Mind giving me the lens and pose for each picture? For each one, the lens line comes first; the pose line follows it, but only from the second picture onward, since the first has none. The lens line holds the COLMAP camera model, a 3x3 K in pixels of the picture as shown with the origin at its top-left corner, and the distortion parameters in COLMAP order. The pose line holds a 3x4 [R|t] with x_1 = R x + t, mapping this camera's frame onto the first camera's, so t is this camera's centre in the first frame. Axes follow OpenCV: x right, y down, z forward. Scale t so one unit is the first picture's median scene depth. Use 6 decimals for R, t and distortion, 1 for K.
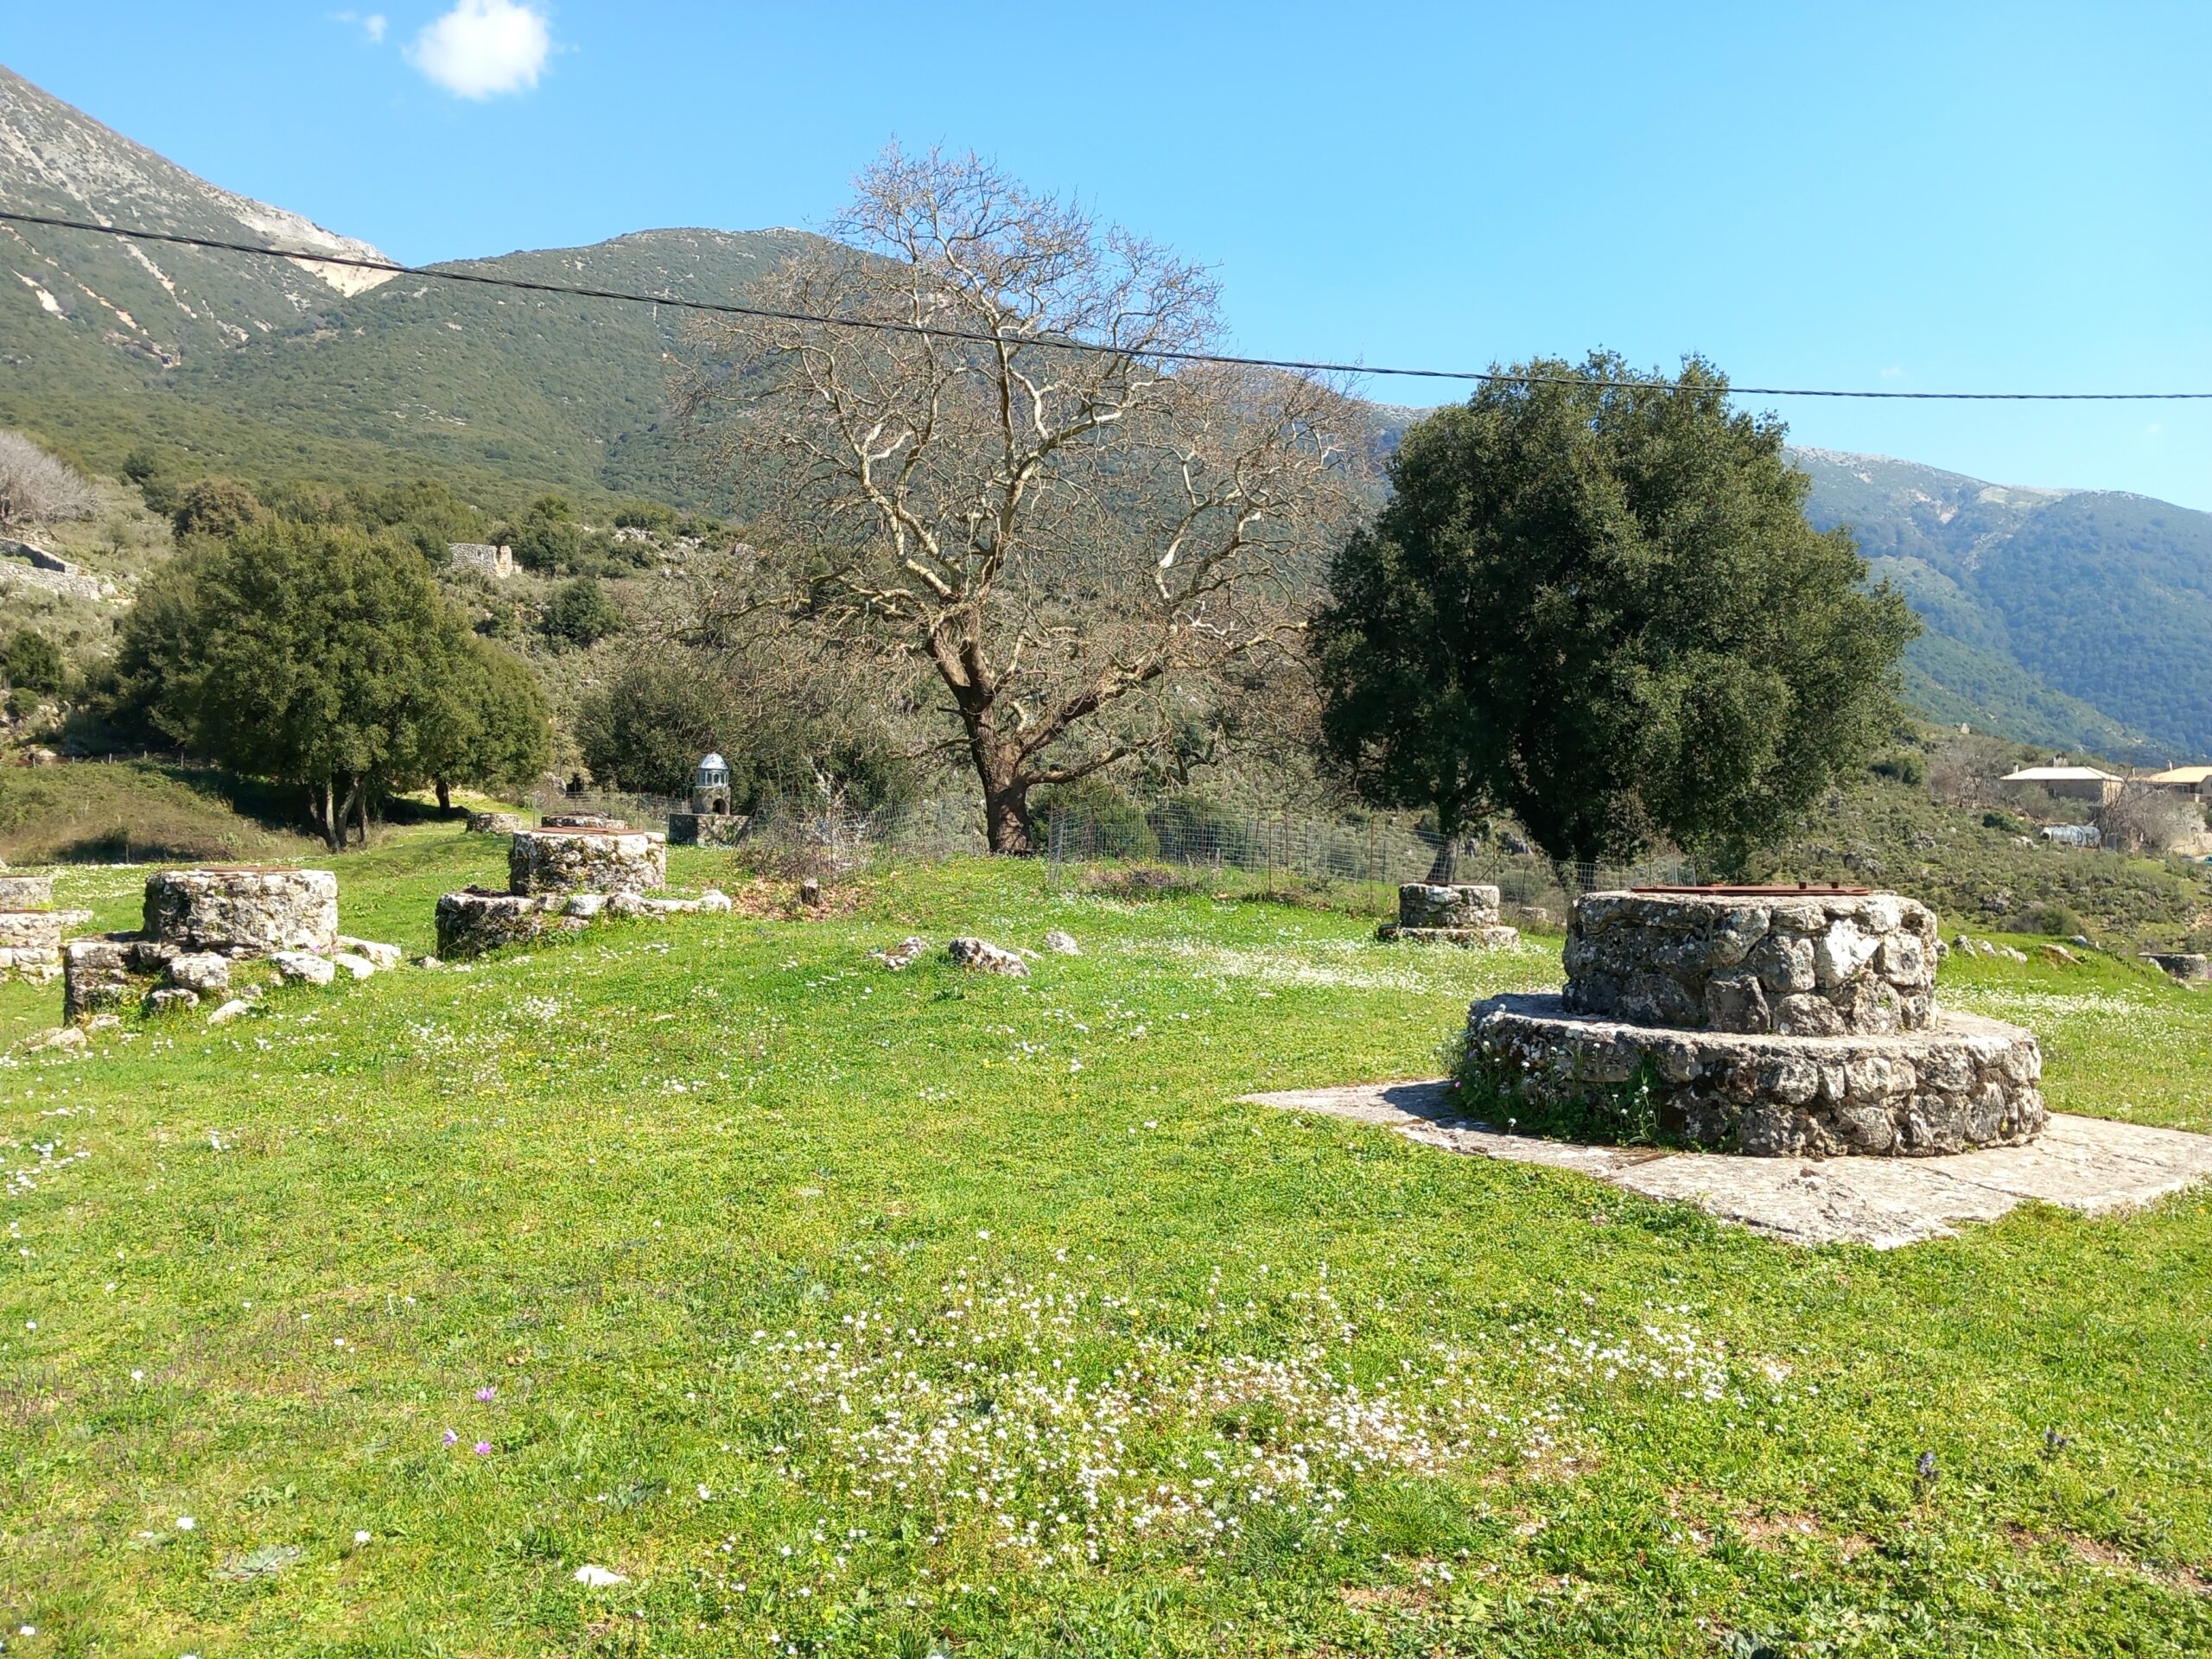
lens RADIAL K [[1715.4, 0, 1106.0], [0, 1715.4, 829.5], [0, 0, 1]] dist [0.043093, -0.056189]
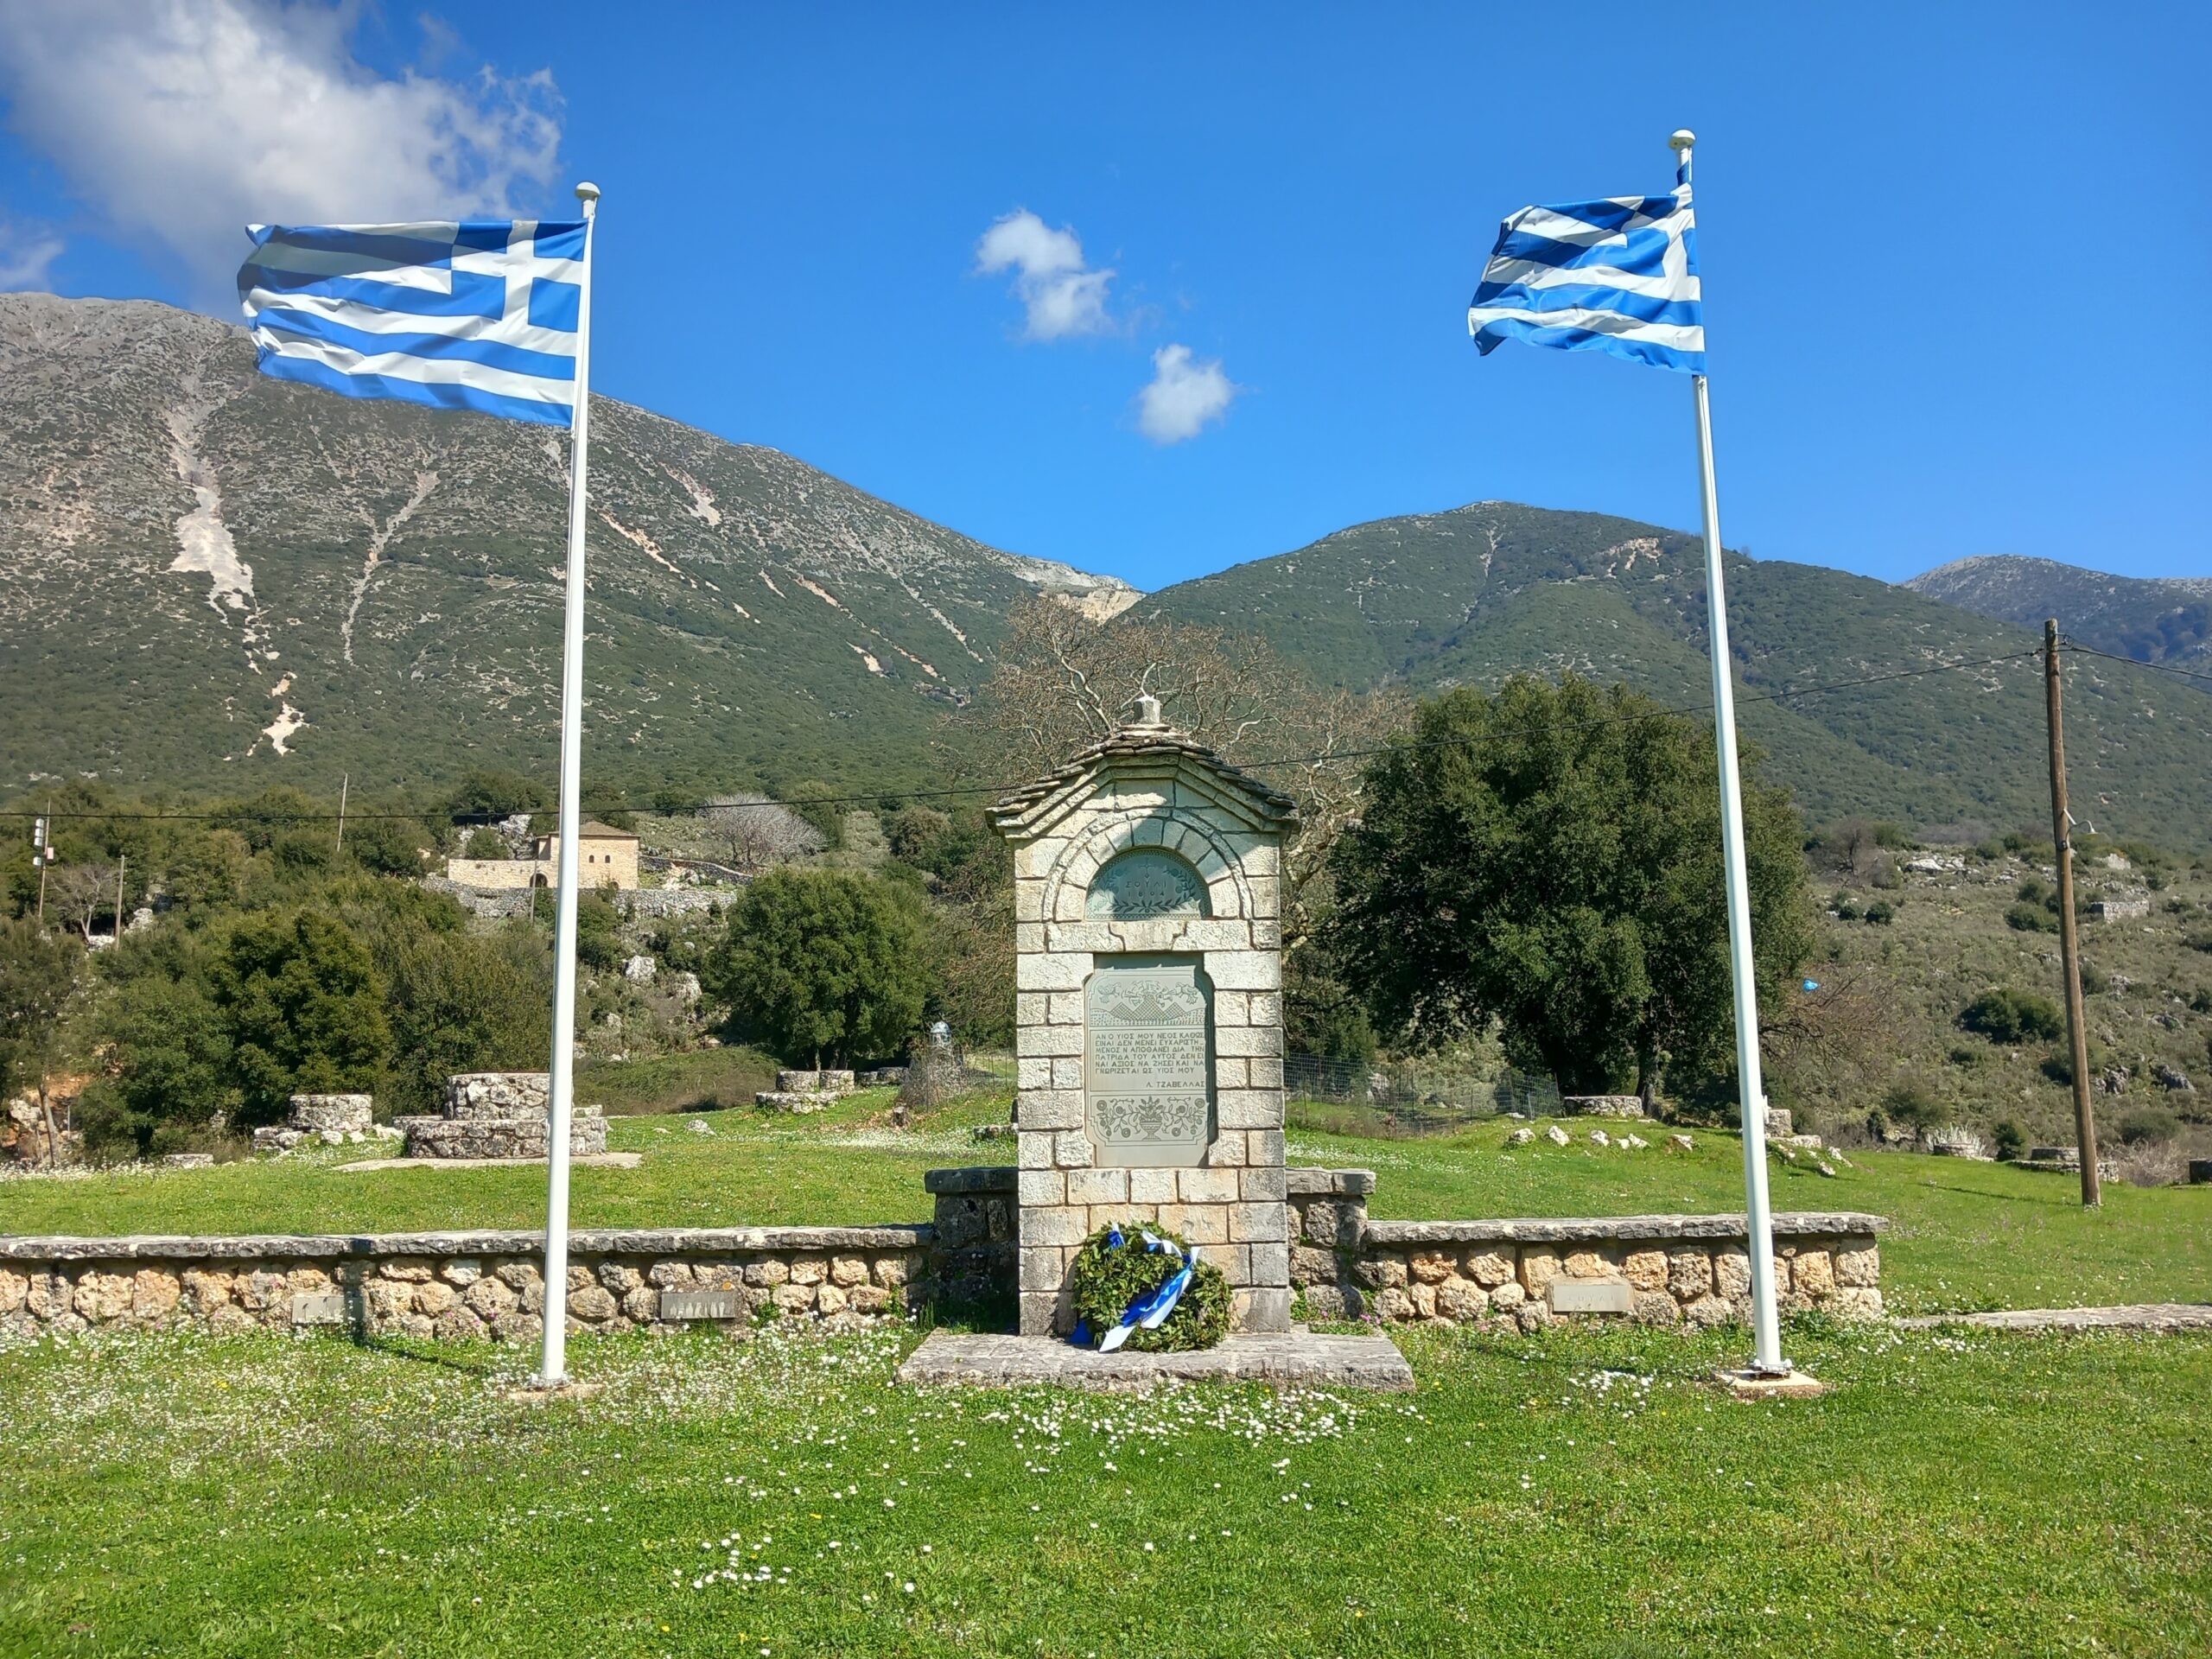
lens RADIAL K [[1715.4, 0, 1106.0], [0, 1715.4, 829.5], [0, 0, 1]] dist [0.043093, -0.056189]
pose [[0.912146, -0.089039, -0.400077, 0.330680], [0.028266, 0.987460, -0.155319, 0.014926], [0.408889, 0.130365, 0.903225, -0.156939]]
